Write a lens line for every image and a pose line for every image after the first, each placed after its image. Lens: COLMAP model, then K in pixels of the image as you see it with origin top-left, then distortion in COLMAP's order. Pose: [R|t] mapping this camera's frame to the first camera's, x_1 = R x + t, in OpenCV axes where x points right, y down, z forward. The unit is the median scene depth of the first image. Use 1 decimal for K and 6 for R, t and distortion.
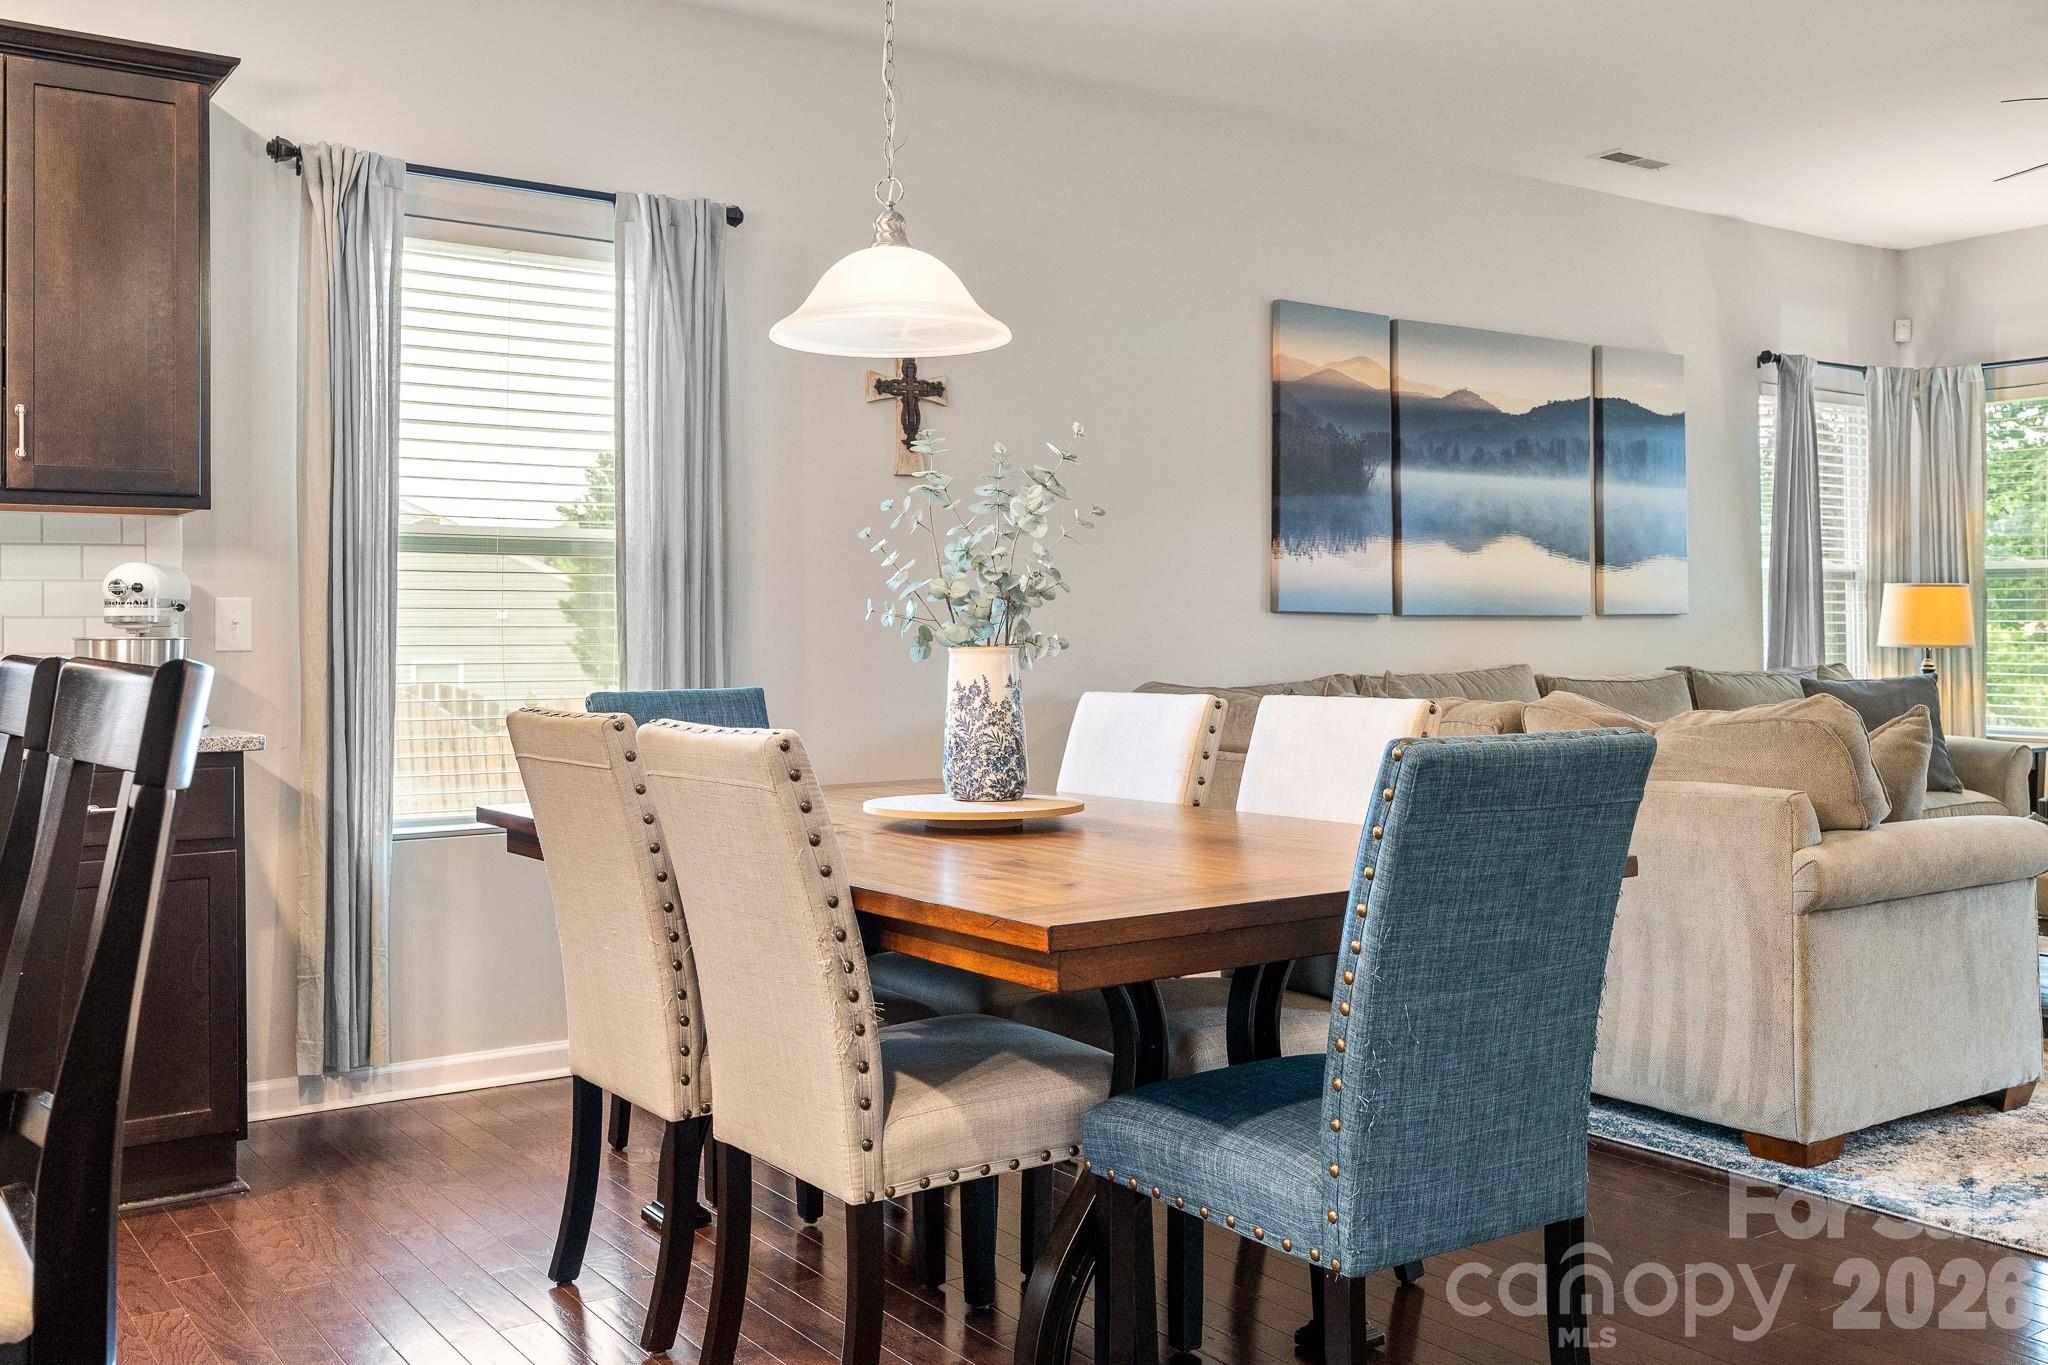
lens RADIAL K [[1792.7, 0, 915.9], [0, 1792.7, 635.2], [0, 0, 1]] dist [-0.044216, 0.016761]
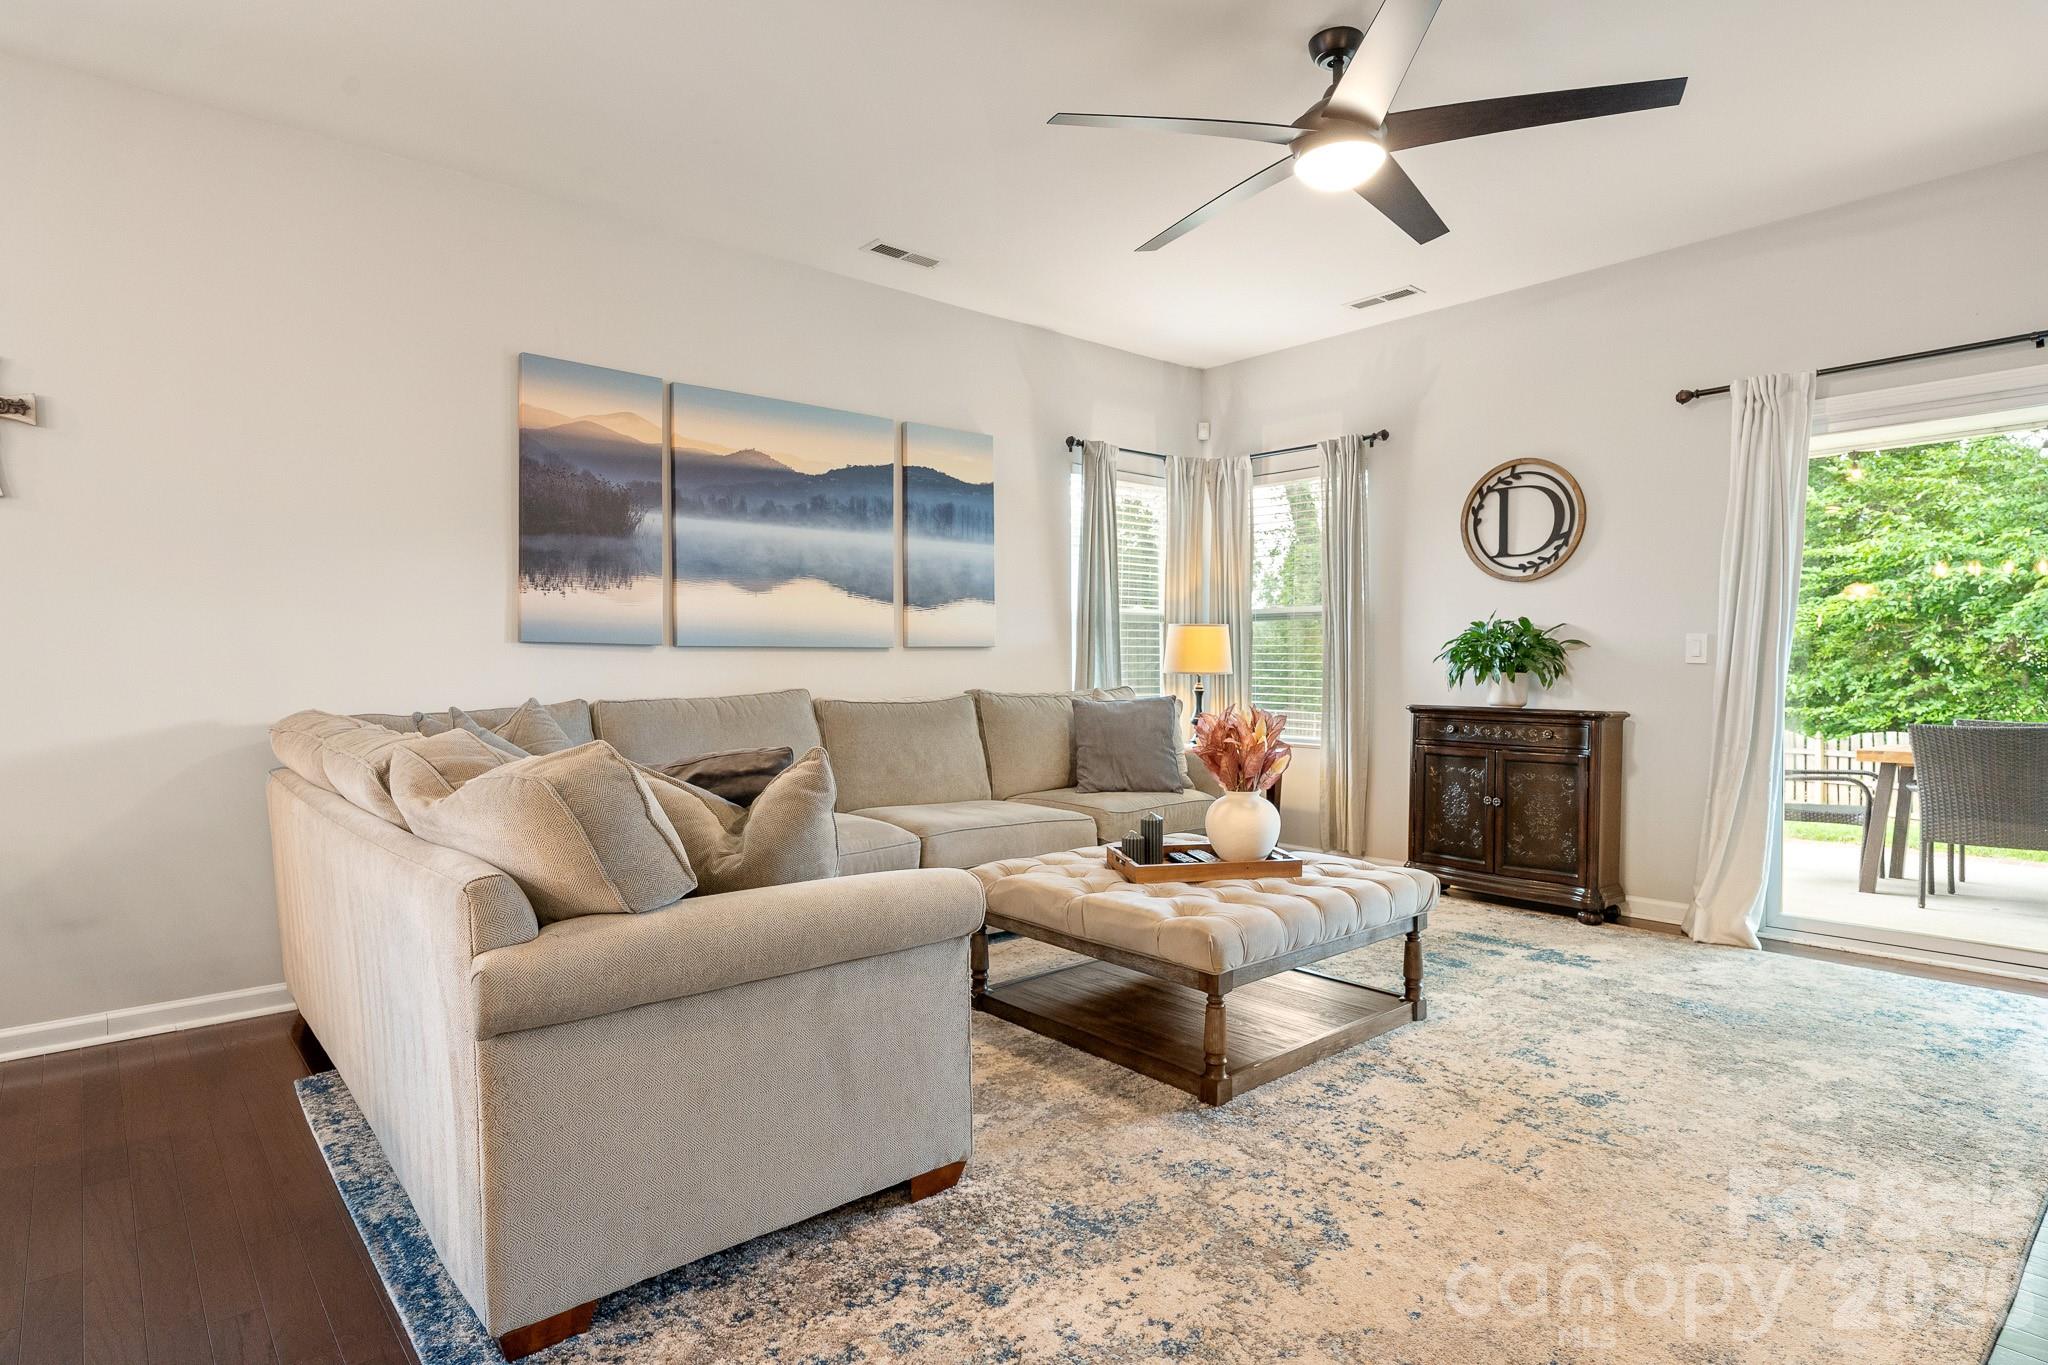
lens RADIAL K [[1086.8, 0, 1023.1], [0, 1086.8, 672.6], [0, 0, 1]] dist [0.003969, -0.001171]
pose [[0.986117, -0.000989, 0.166048, 0.359675], [-0.000805, 0.999942, 0.010738, -0.002280], [-0.166049, -0.010722, 0.986059, 0.279693]]
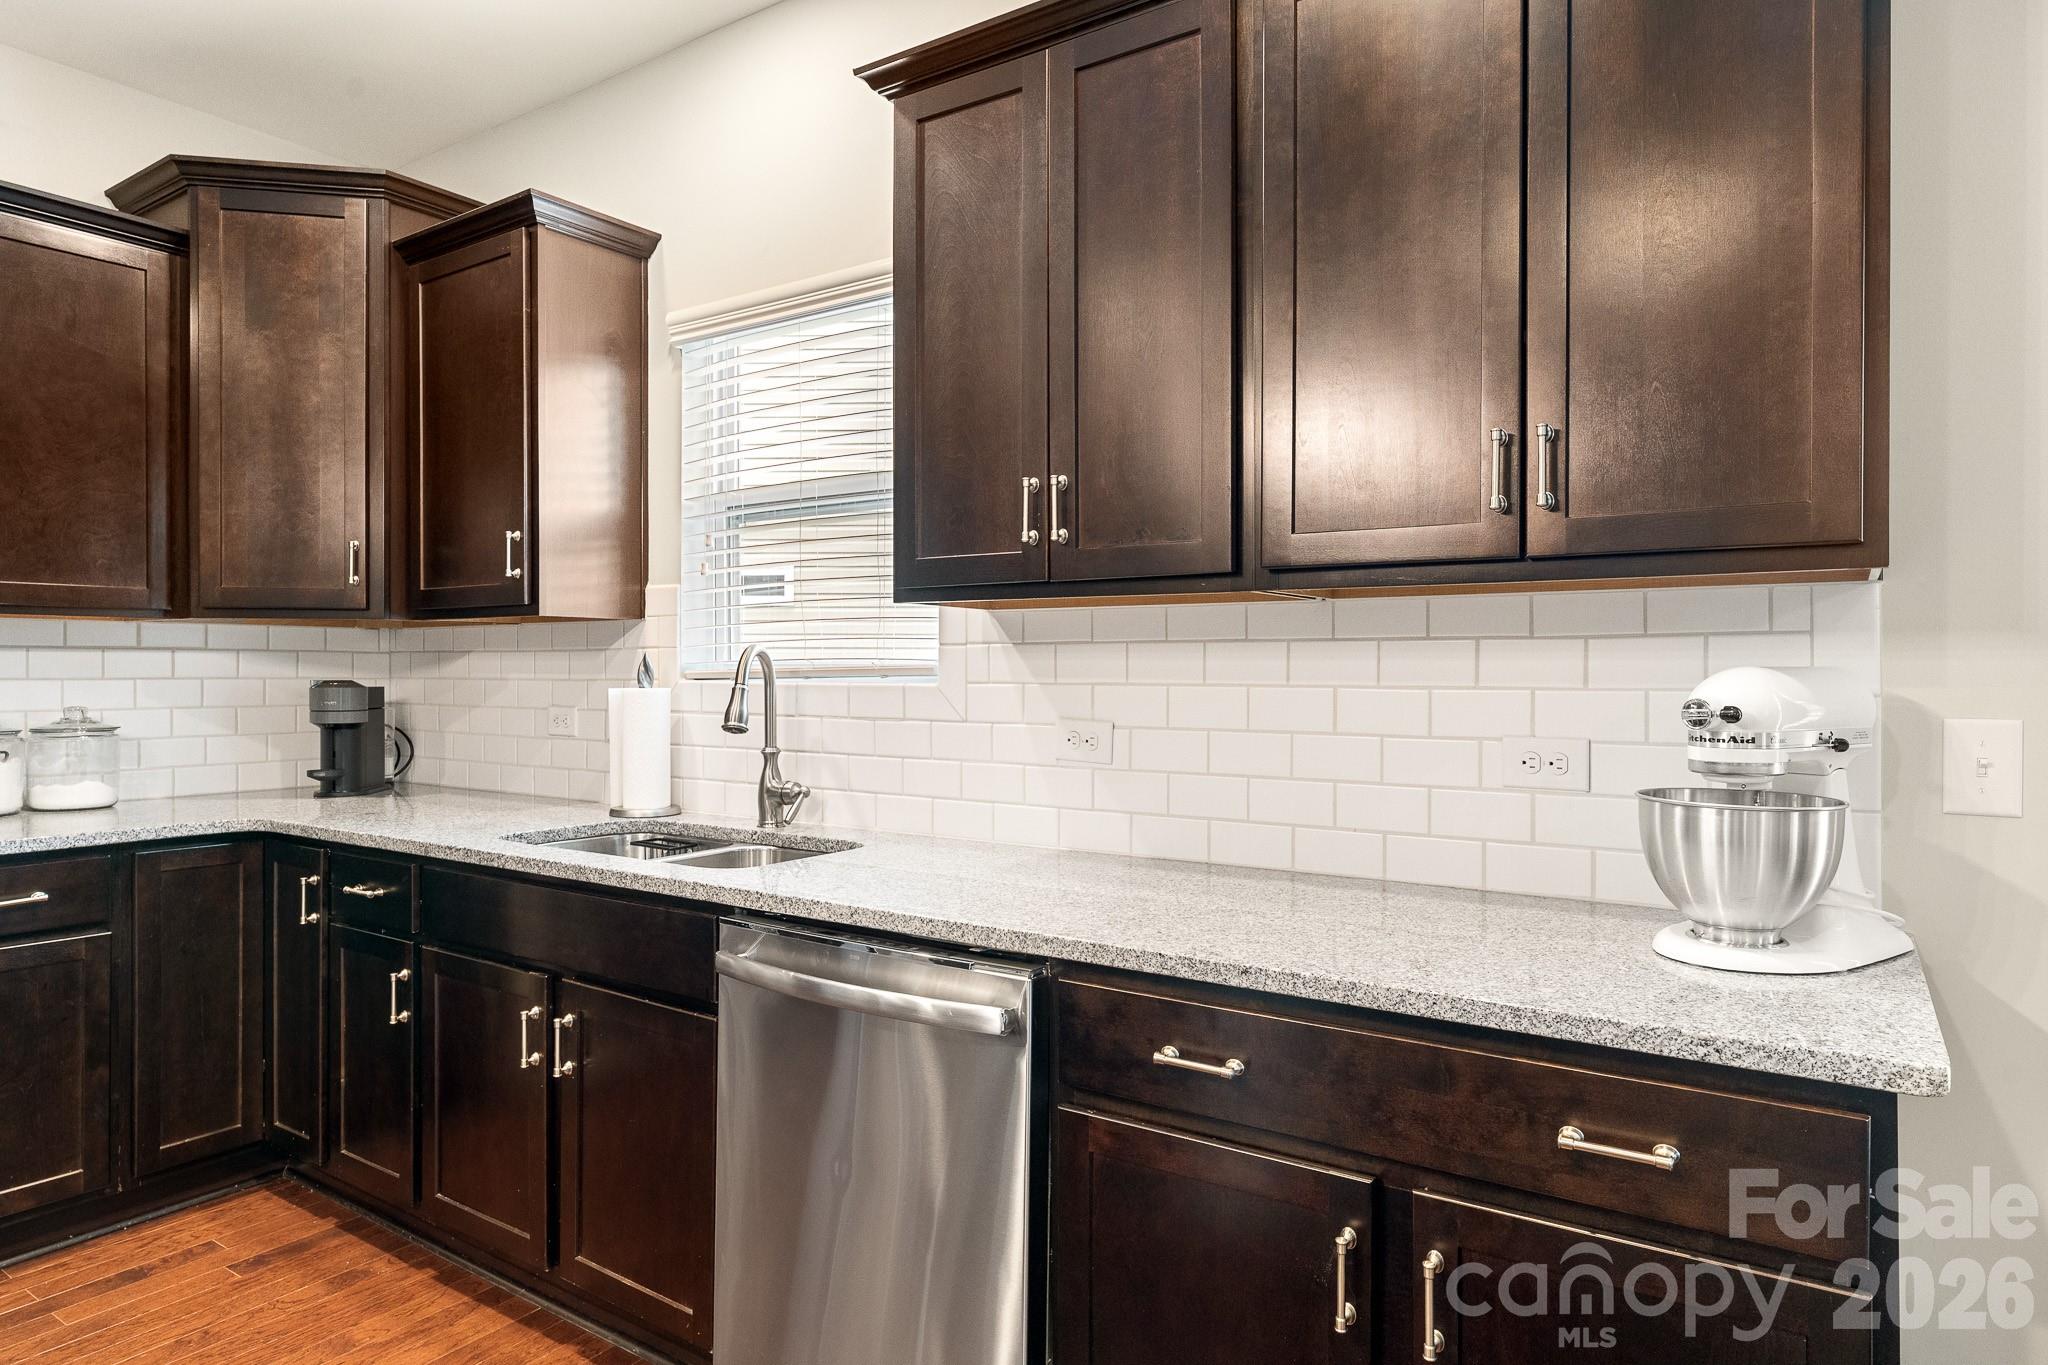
lens RADIAL K [[1202.9, 0, 1021.2], [0, 1202.9, 680.1], [0, 0, 1]] dist [-0.004422, 0.001611]
pose [[0.406959, 0.013712, -0.913344, -0.109764], [-0.004939, 0.999906, 0.012810, -0.025276], [0.913433, -0.000702, 0.406988, 0.387378]]
